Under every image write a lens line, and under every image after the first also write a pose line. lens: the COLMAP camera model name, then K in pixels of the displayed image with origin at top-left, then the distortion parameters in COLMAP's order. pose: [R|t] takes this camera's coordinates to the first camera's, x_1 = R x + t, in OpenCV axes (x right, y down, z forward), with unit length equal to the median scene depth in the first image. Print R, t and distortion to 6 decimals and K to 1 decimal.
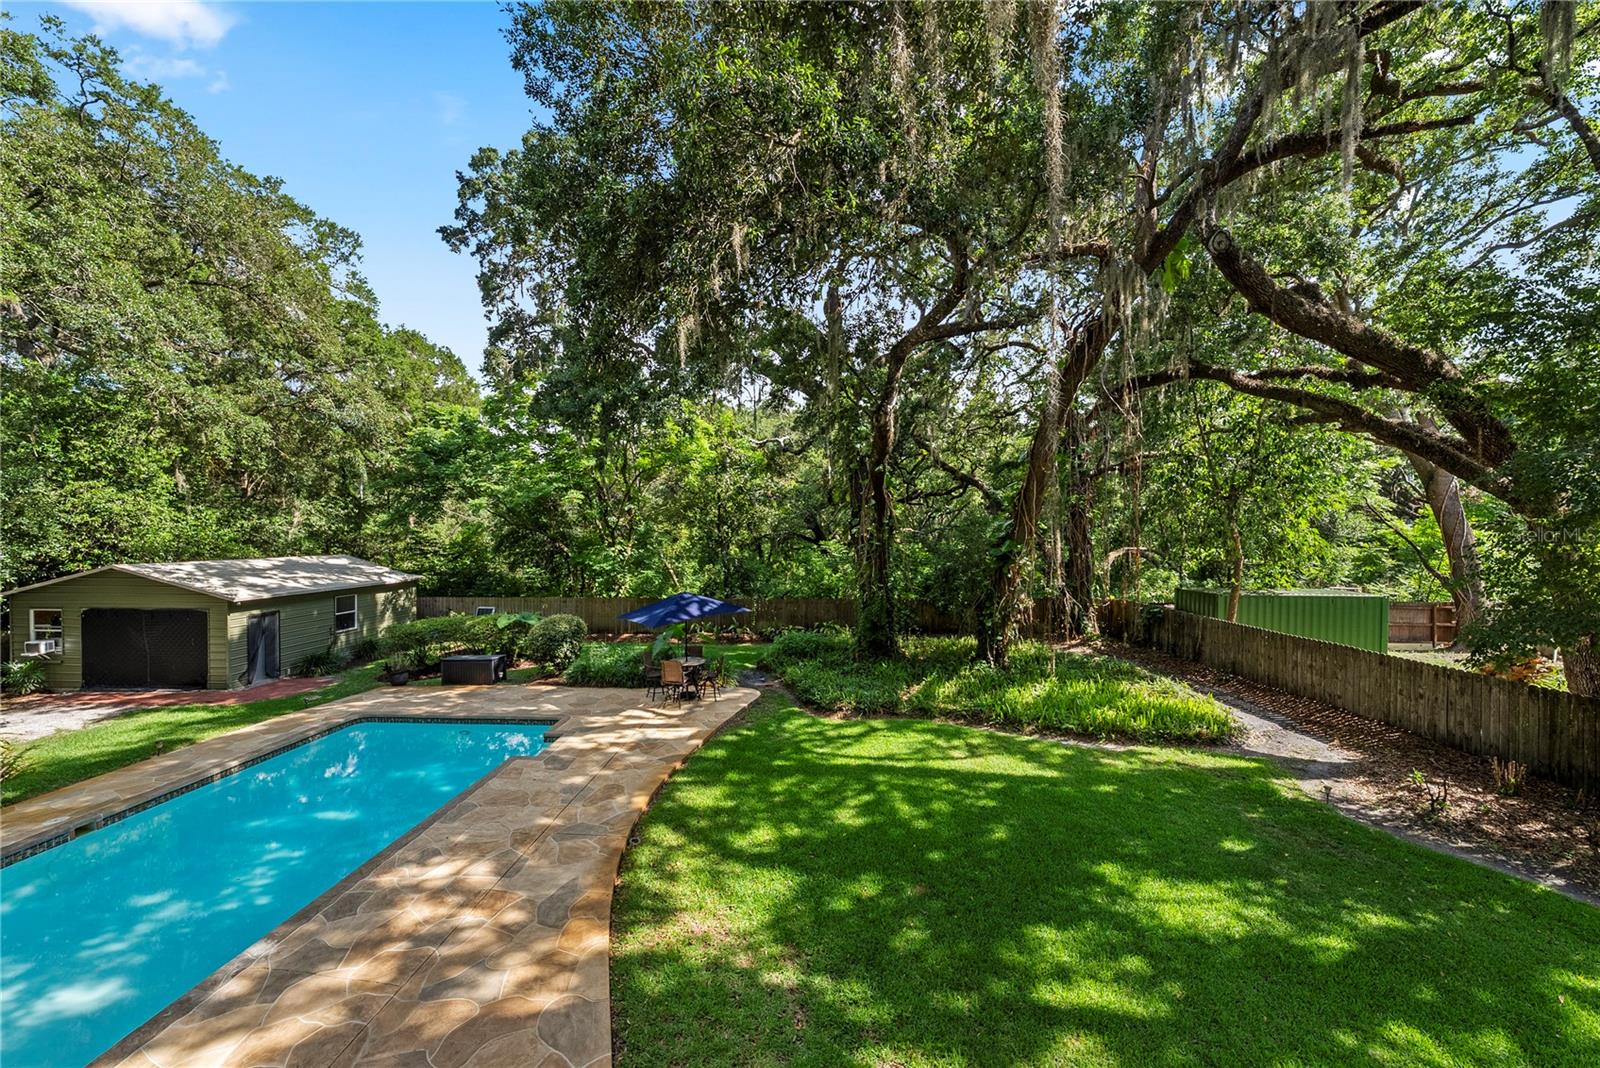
lens RADIAL K [[556.0, 0, 810.5], [0, 556.0, 540.7], [0, 0, 1]] dist [-0.000016, 0.000009]
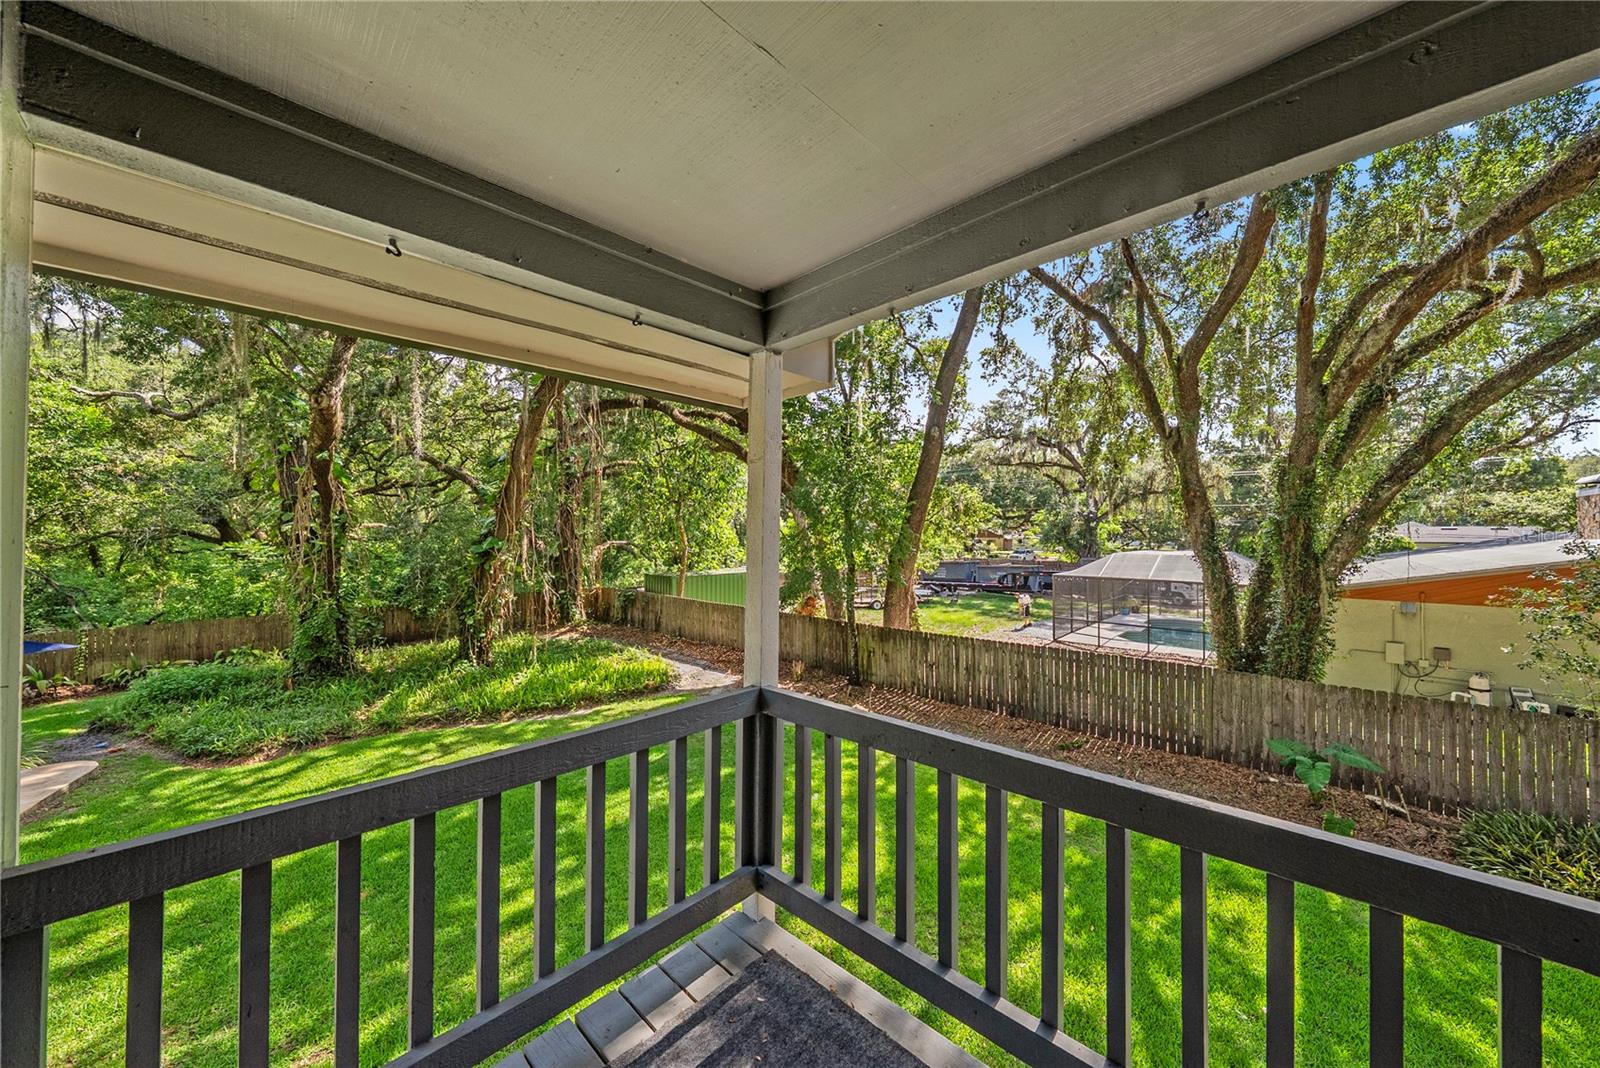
lens RADIAL K [[549.4, 0, 815.5], [0, 549.4, 526.3], [0, 0, 1]] dist [-0.023672, 0.004572]
pose [[0.665031, -0.000248, 0.746816, 0.006619], [0.012192, 0.999870, -0.010525, -0.003045], [-0.746717, 0.016104, 0.664947, -0.102945]]
